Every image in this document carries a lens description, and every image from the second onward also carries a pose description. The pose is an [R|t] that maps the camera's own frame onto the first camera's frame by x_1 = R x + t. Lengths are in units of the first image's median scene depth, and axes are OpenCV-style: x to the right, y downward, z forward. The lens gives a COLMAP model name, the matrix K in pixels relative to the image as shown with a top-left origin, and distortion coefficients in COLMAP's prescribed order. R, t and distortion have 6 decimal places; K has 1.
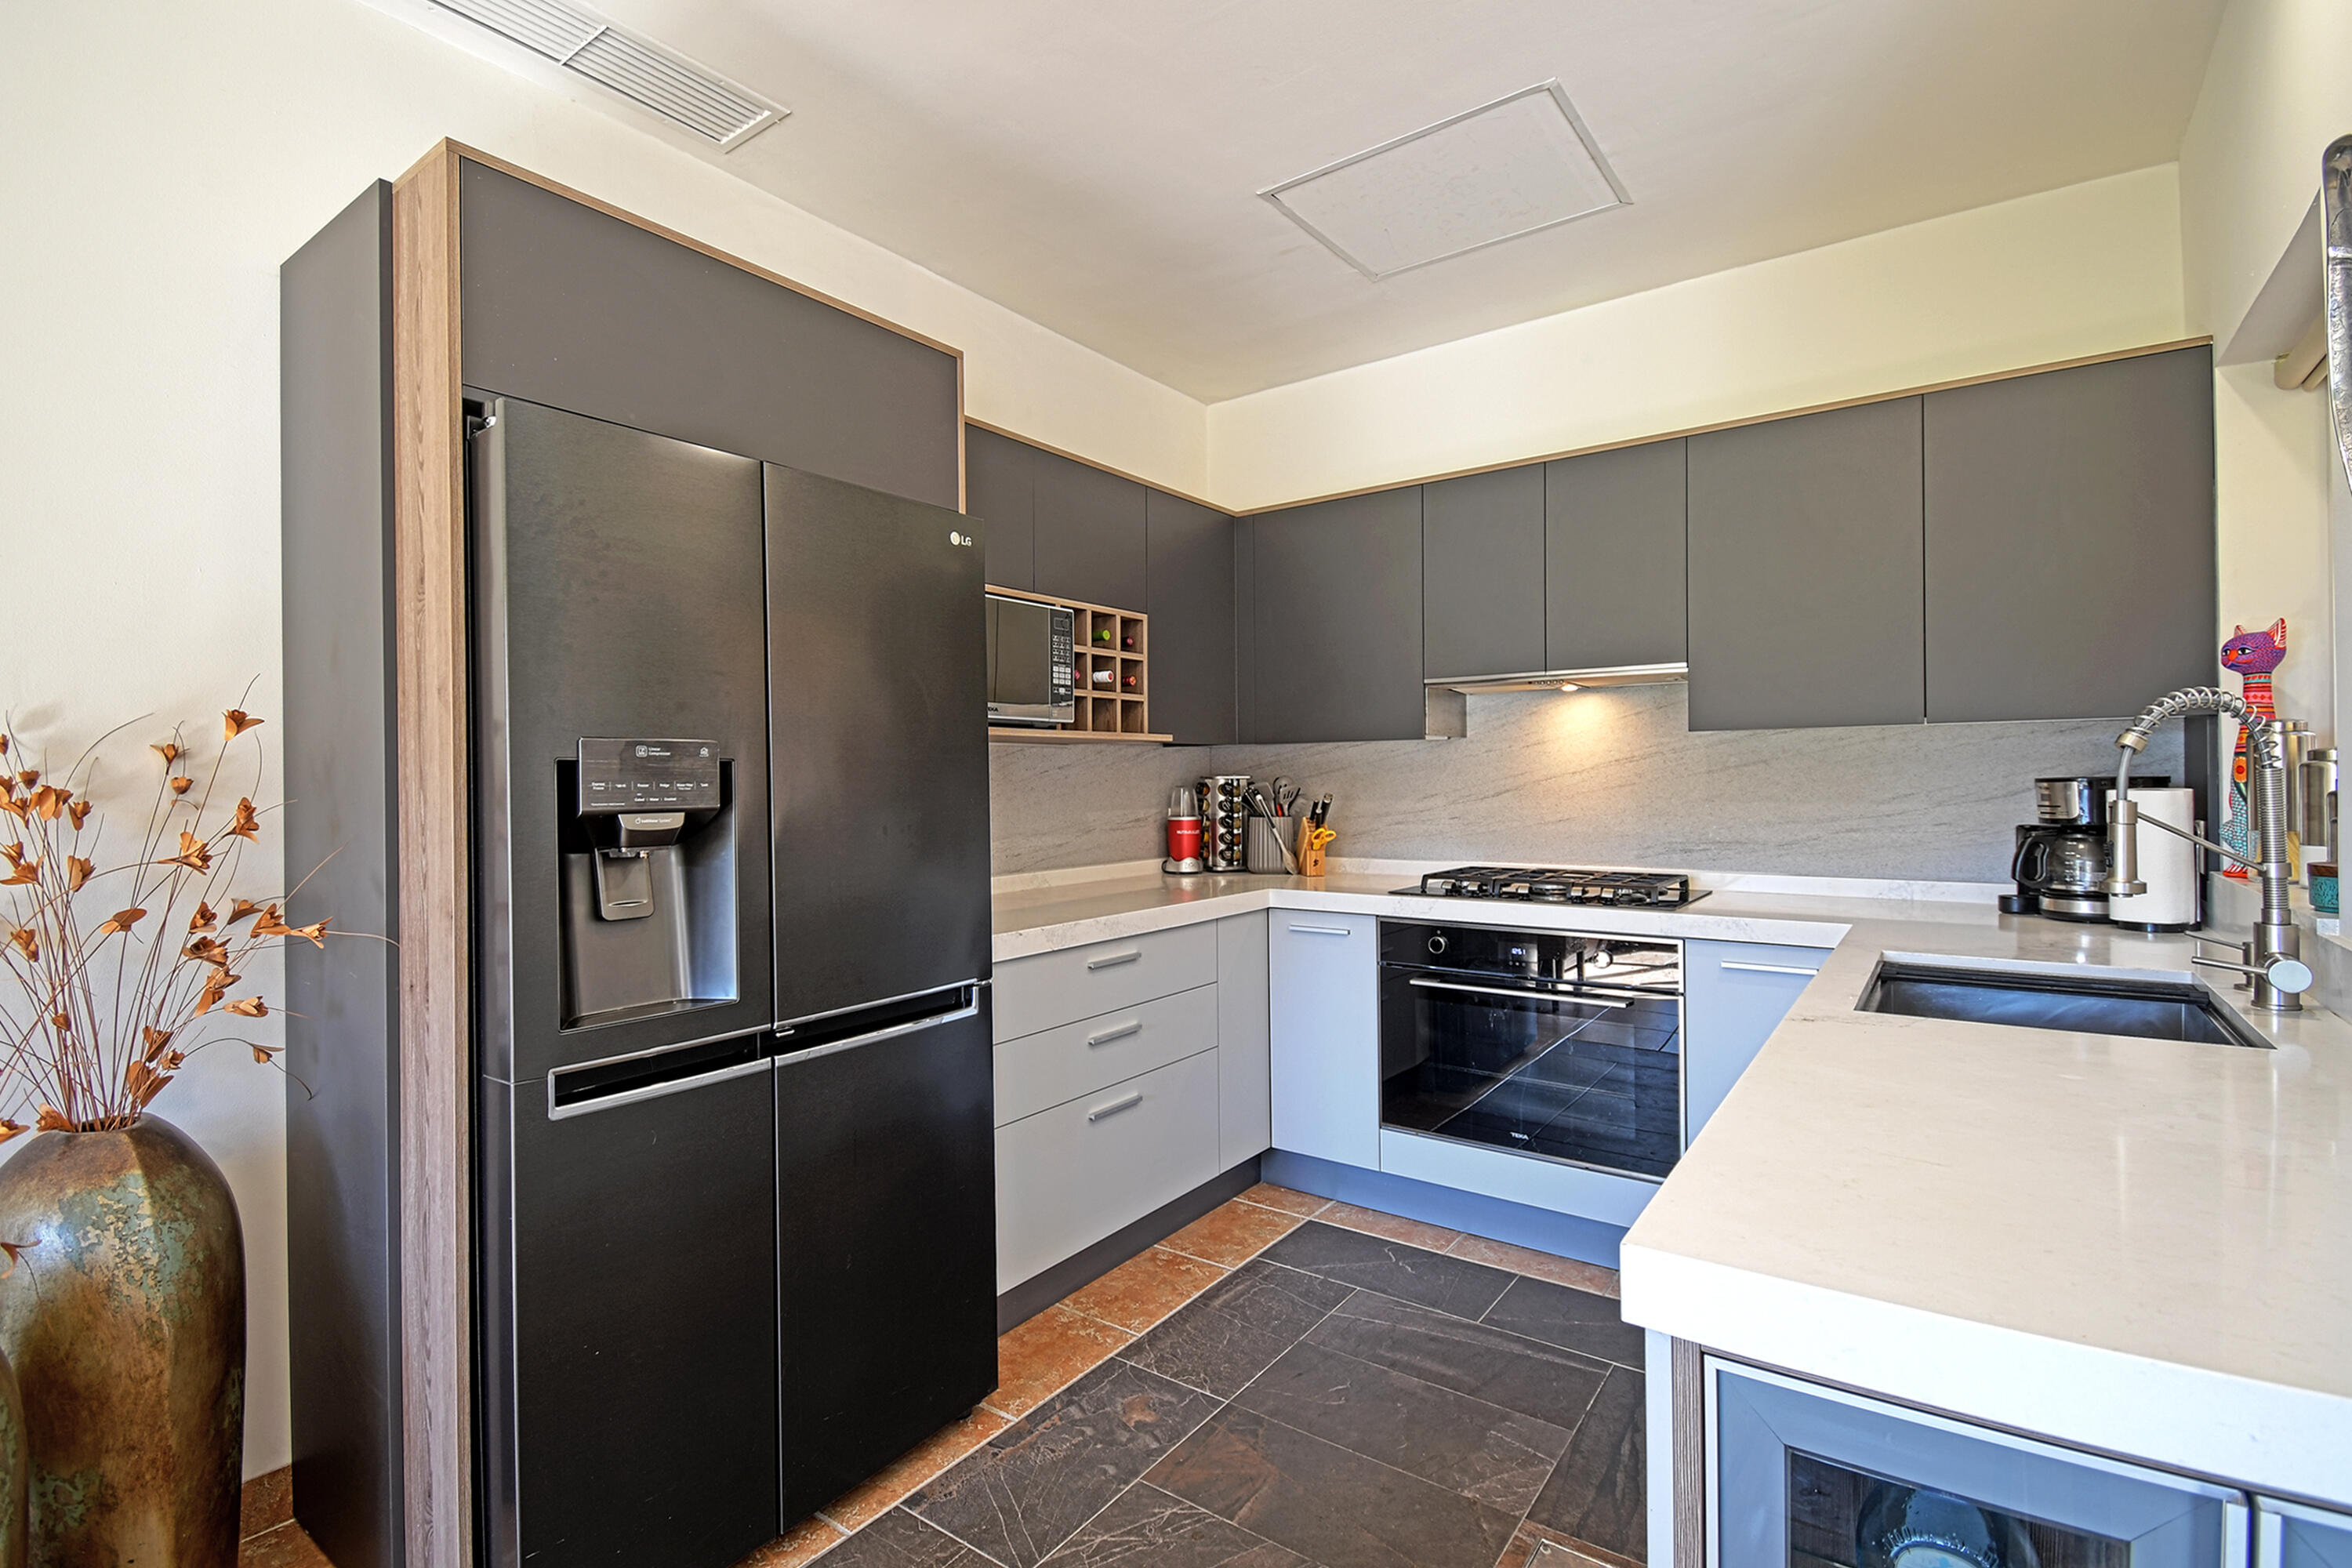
lens RADIAL K [[1092.7, 0, 1158.2], [0, 1092.7, 761.0], [0, 0, 1]] dist [0.050582, -0.000114]
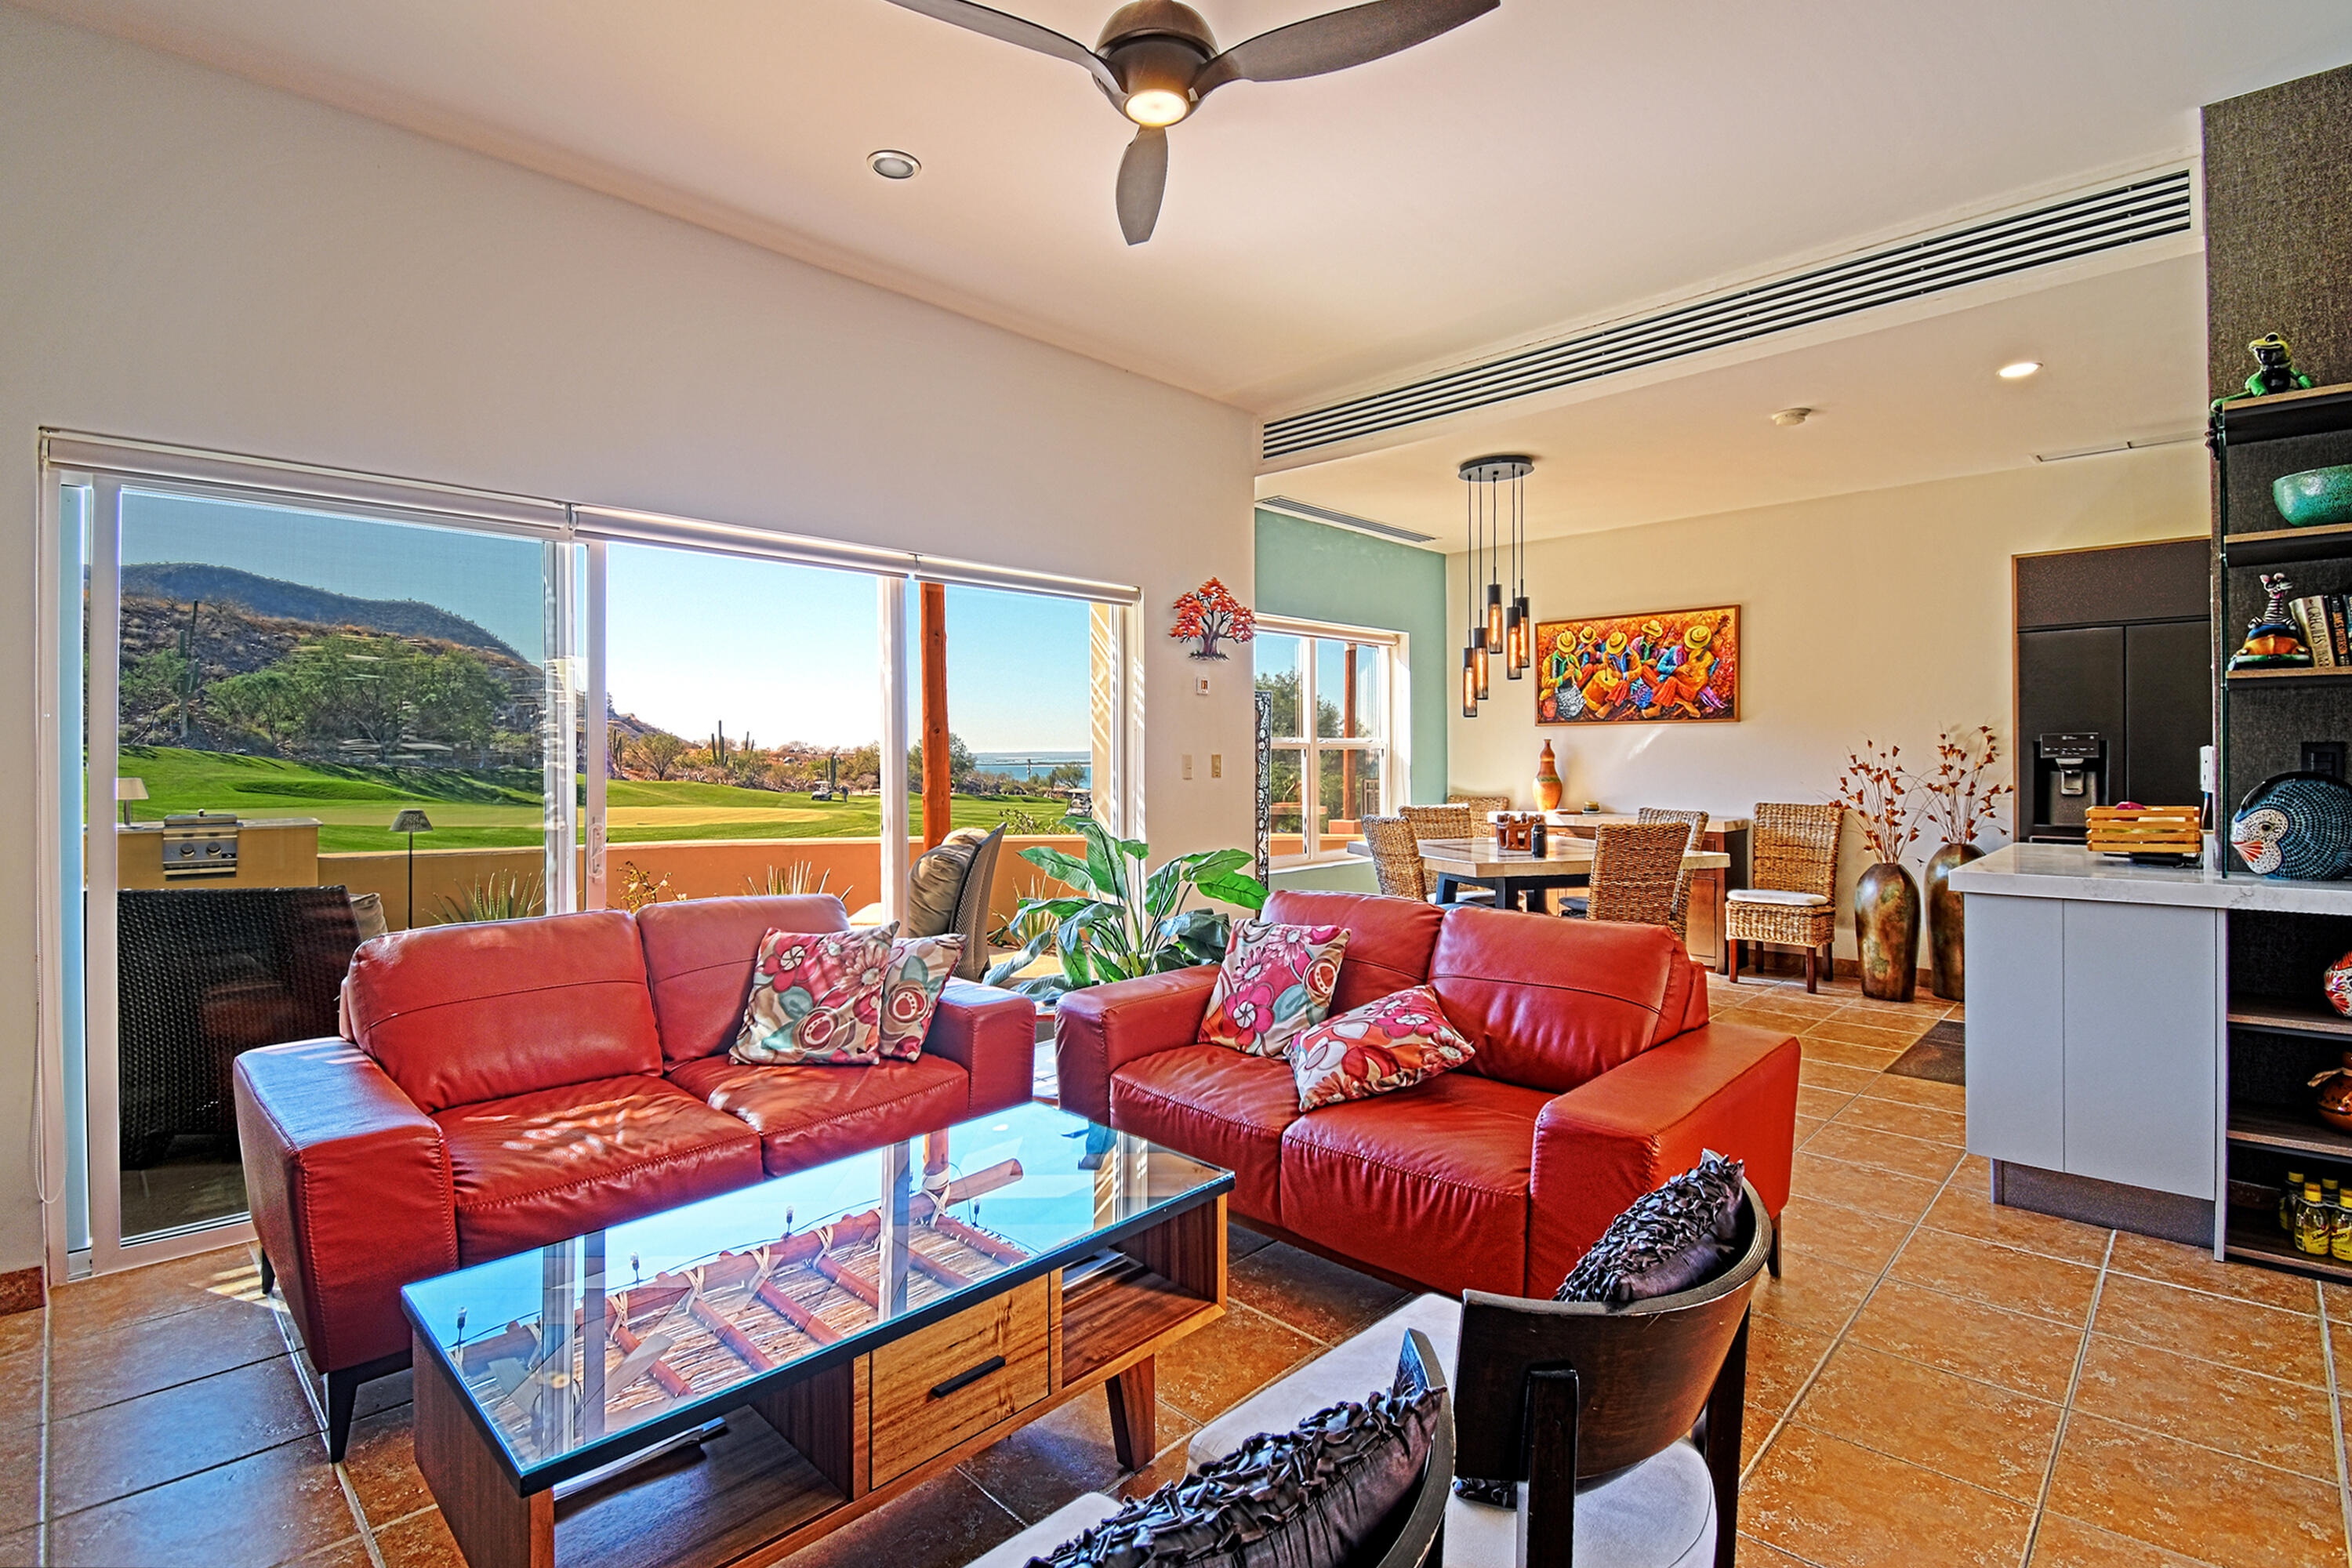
lens RADIAL K [[1092.7, 0, 1158.2], [0, 1092.7, 761.0], [0, 0, 1]] dist [0.050582, -0.000114]
pose [[-0.137572, 0.014671, -0.990383, 1.473757], [0.022826, 0.999672, 0.011638, -0.018622], [0.990229, -0.021005, -0.137862, -0.502640]]
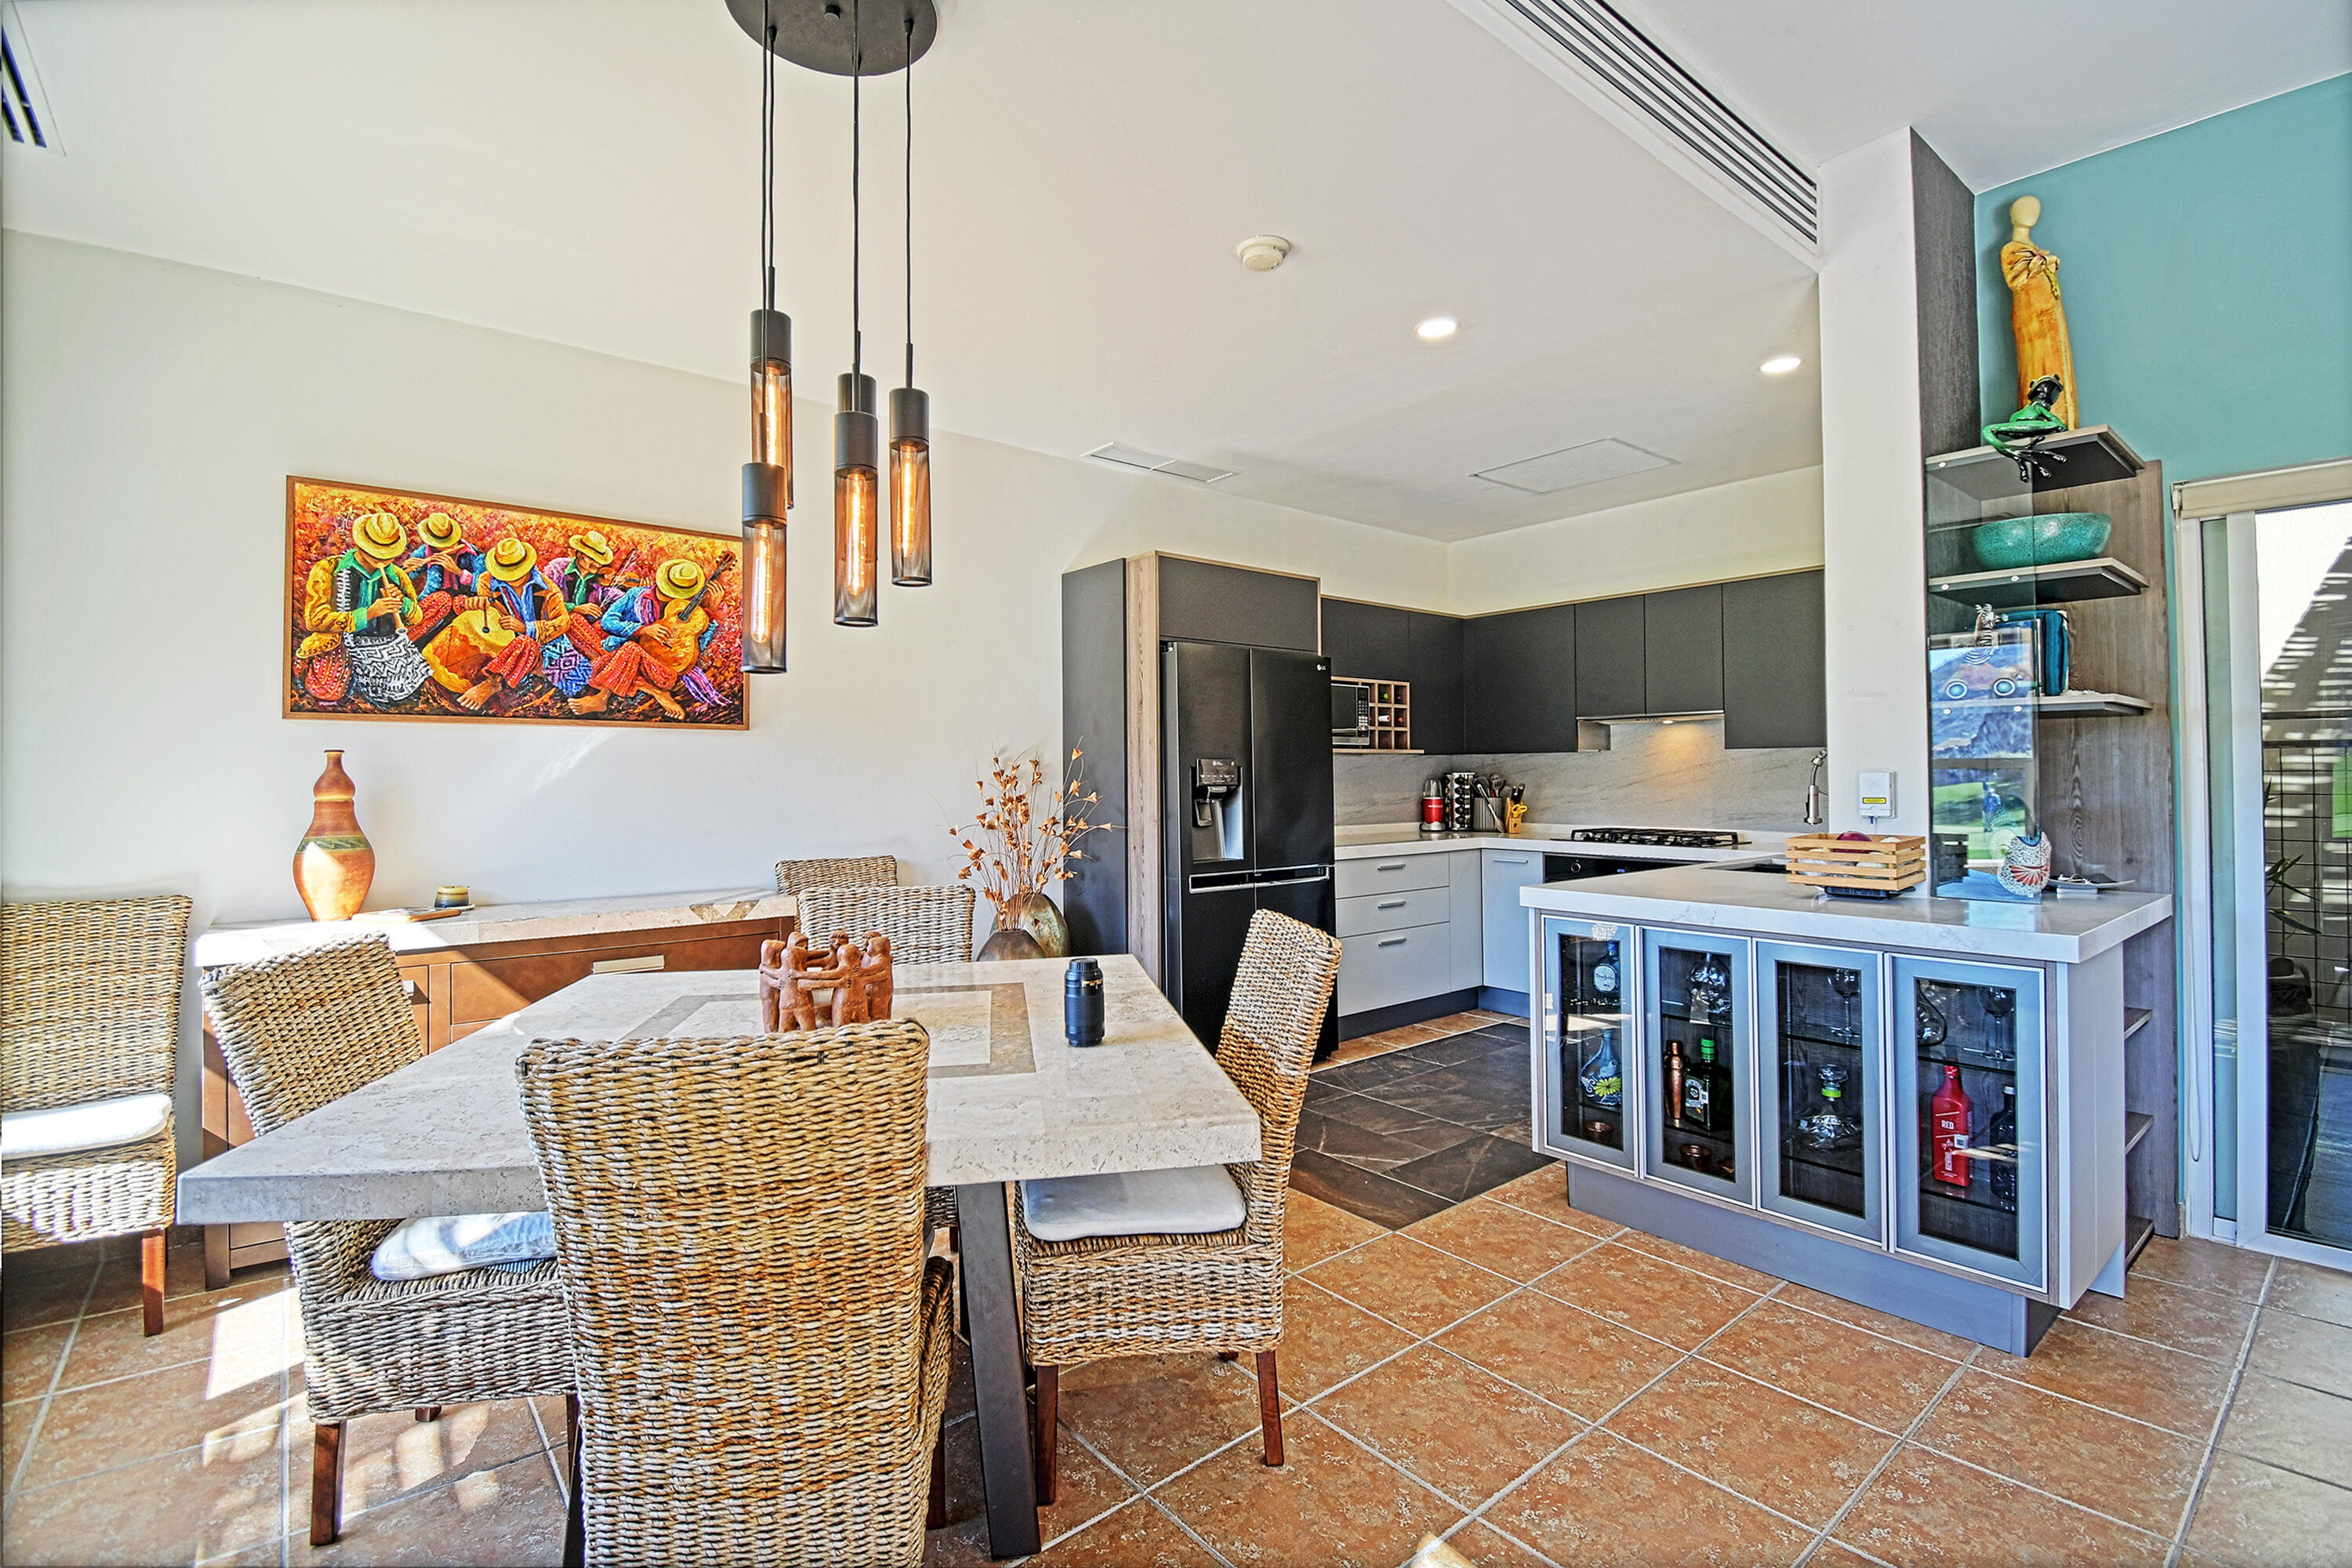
lens RADIAL K [[1092.7, 0, 1158.2], [0, 1092.7, 761.0], [0, 0, 1]] dist [0.050582, -0.000114]
pose [[0.970418, 0.000104, -0.241430, 0.023330], [0.000807, 0.999993, 0.003674, -0.011934], [0.241429, -0.003760, 0.970411, -0.817869]]
